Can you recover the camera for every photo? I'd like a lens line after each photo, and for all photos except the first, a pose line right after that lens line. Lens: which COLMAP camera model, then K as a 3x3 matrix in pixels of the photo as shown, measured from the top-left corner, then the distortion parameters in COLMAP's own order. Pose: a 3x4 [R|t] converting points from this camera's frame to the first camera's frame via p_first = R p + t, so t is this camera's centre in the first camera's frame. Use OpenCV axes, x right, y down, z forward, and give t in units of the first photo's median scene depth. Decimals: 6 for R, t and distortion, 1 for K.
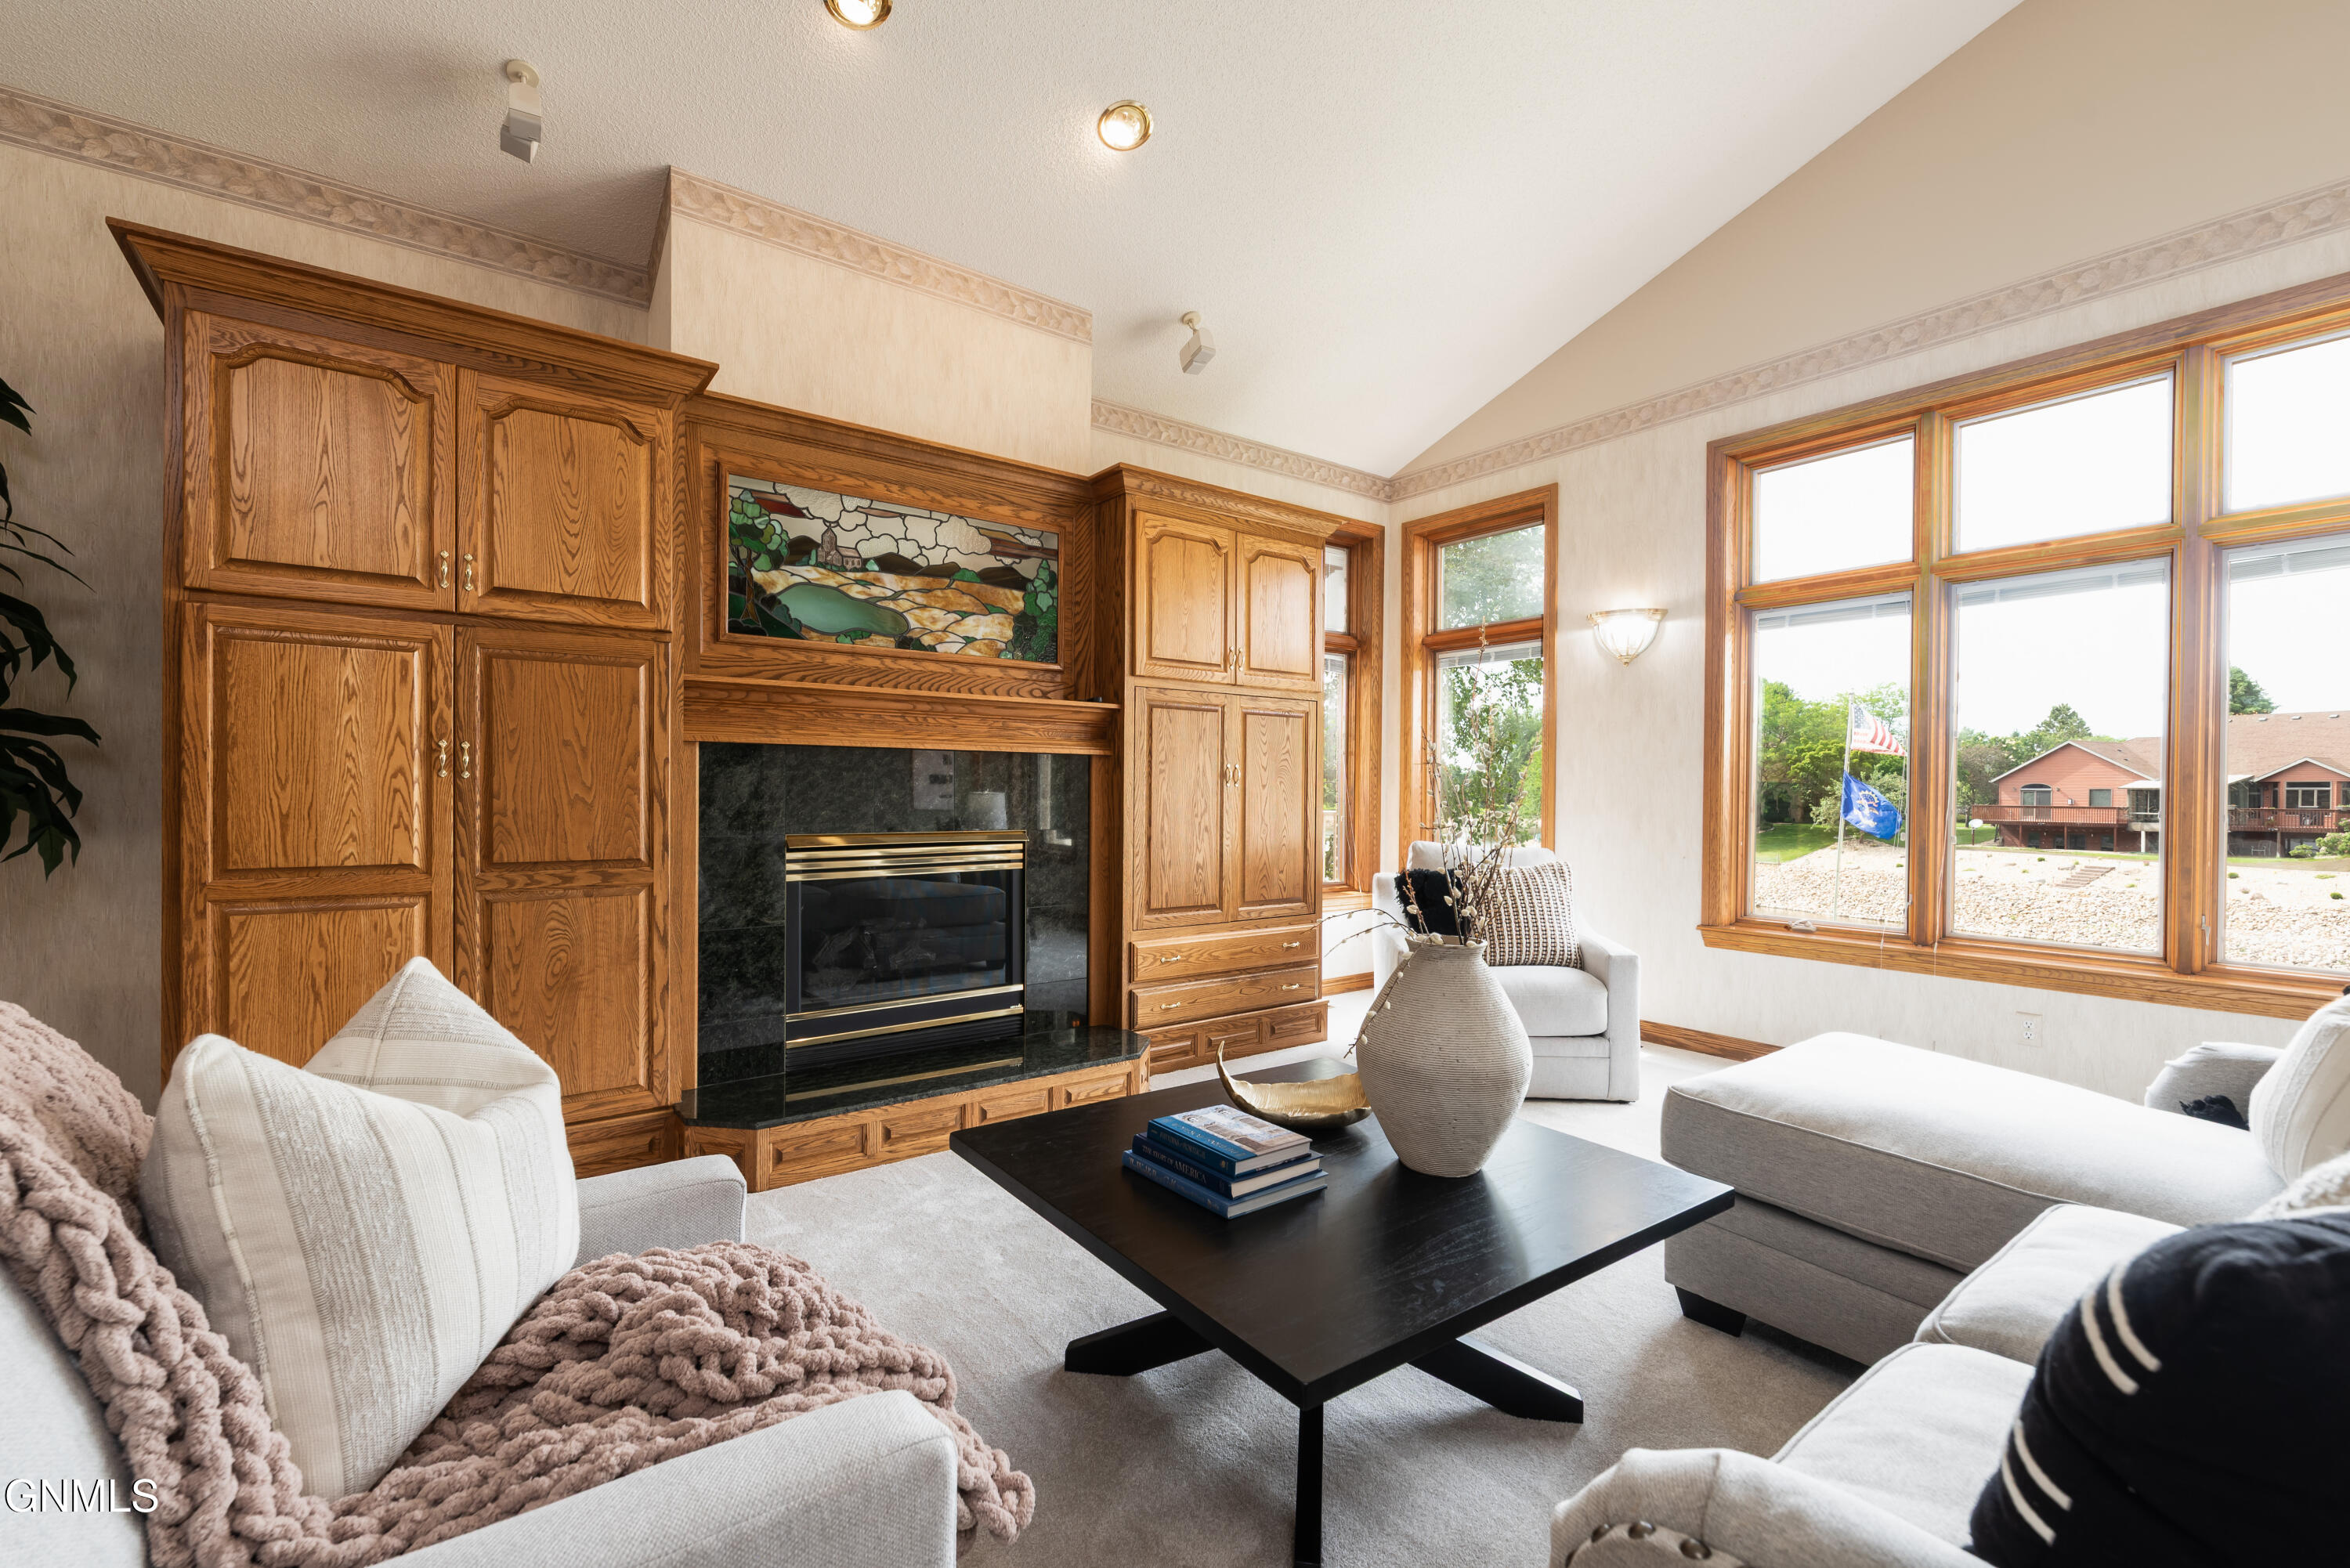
lens RADIAL K [[1010.3, 0, 1179.5], [0, 1010.3, 796.9], [0, 0, 1]] dist [0.000272, 0.000167]
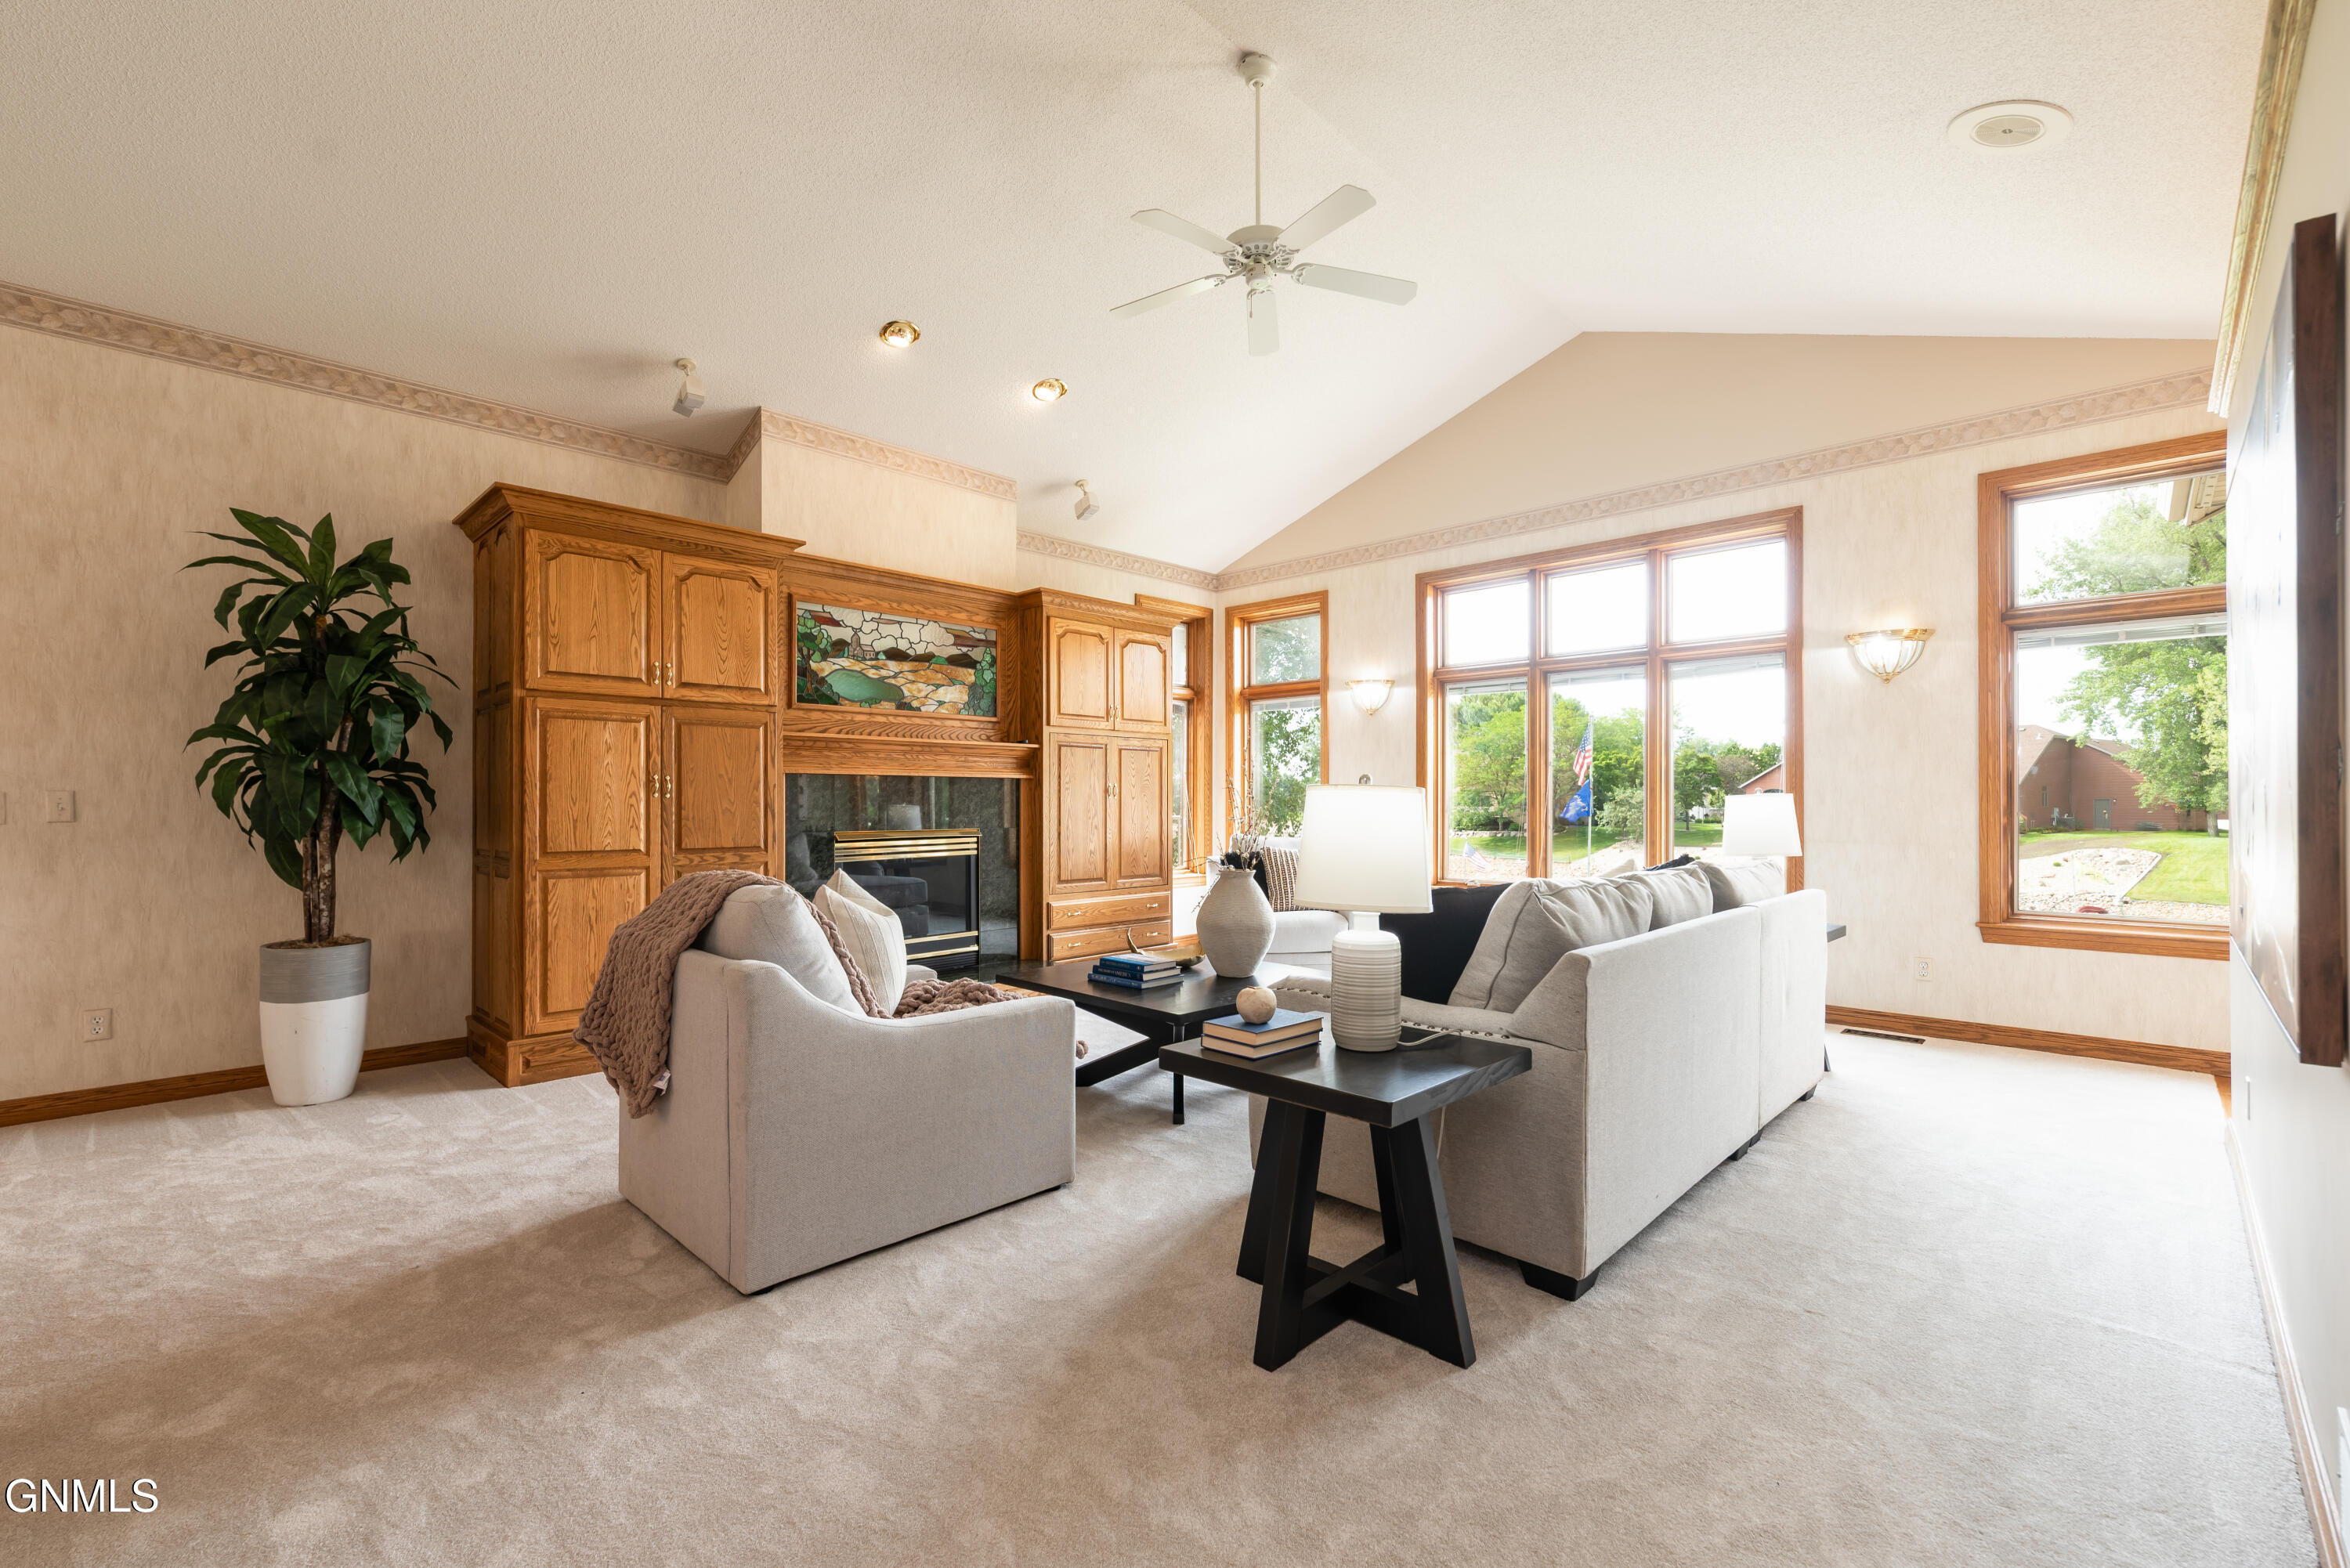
lens RADIAL K [[1010.3, 0, 1179.5], [0, 1010.3, 796.9], [0, 0, 1]] dist [0.000272, 0.000167]
pose [[0.987389, -0.007481, 0.158138, -0.095935], [0.009014, 0.999919, -0.008978, 0.001785], [-0.158058, 0.010290, 0.987376, -0.541661]]
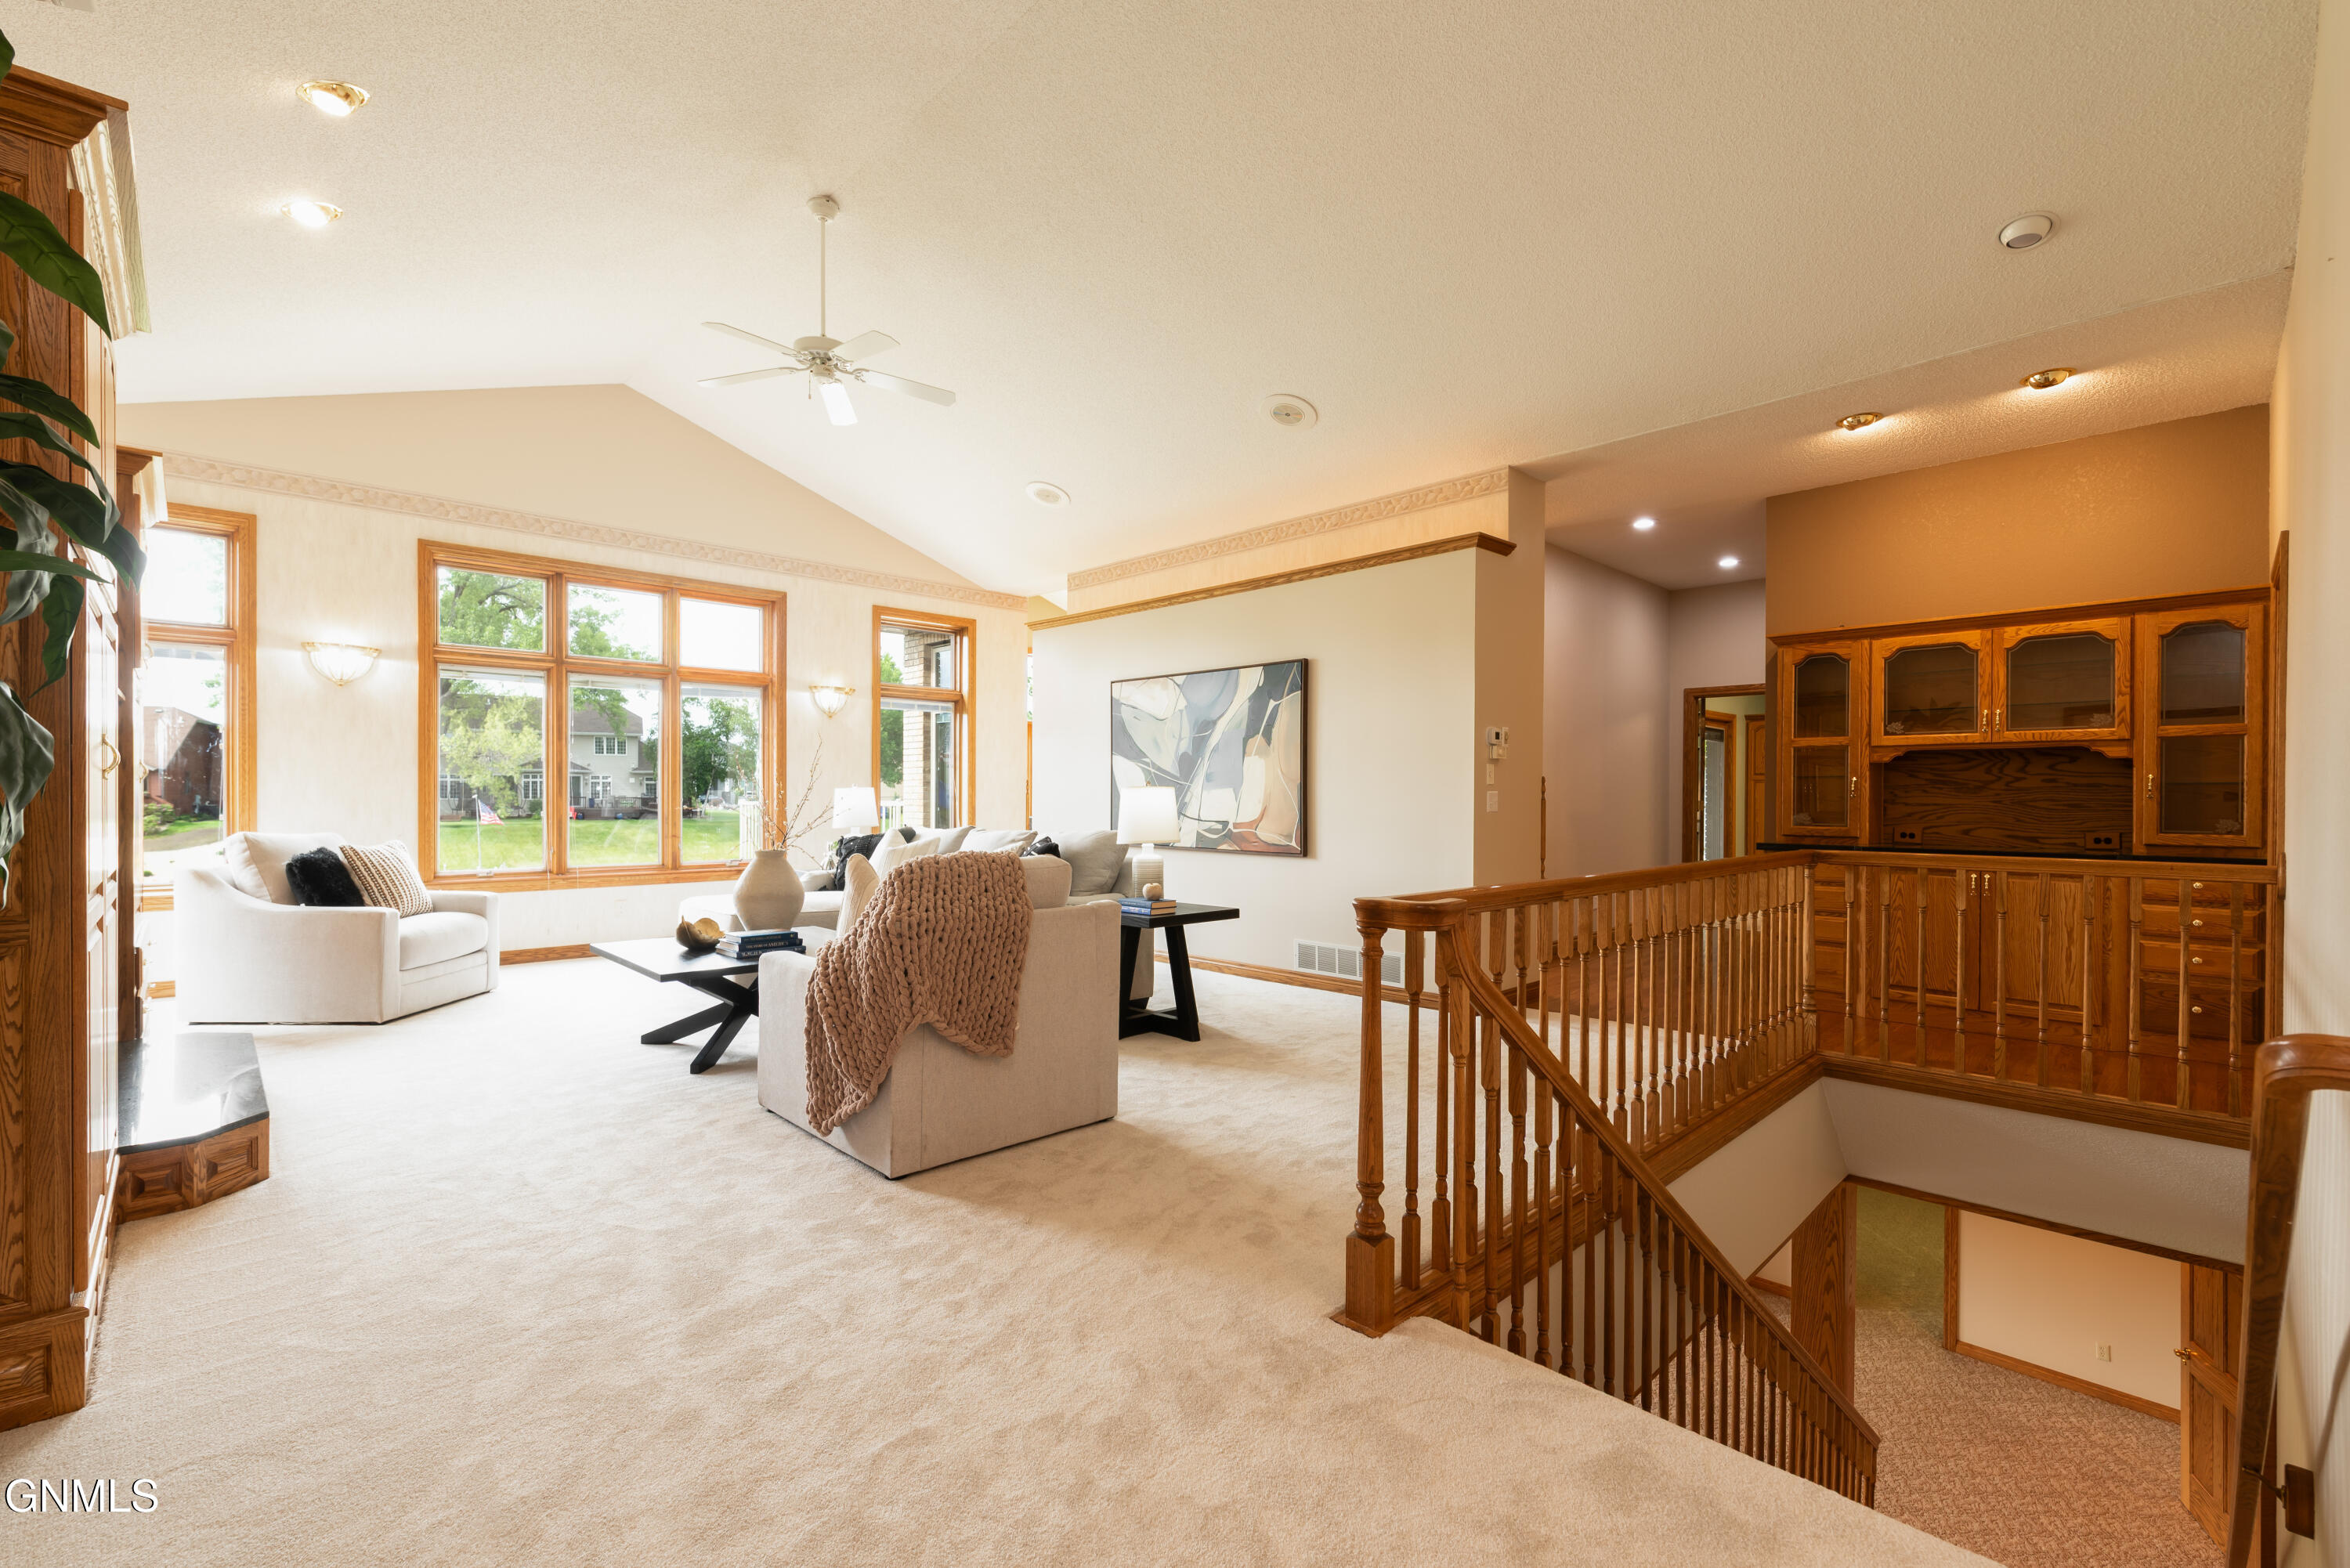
lens RADIAL K [[1010.3, 0, 1179.5], [0, 1010.3, 796.9], [0, 0, 1]] dist [0.000272, 0.000167]
pose [[-0.121565, -0.010305, 0.992530, -1.166019], [-0.001340, 0.999947, 0.010218, -0.008991], [-0.992583, -0.000088, -0.121572, 0.140875]]
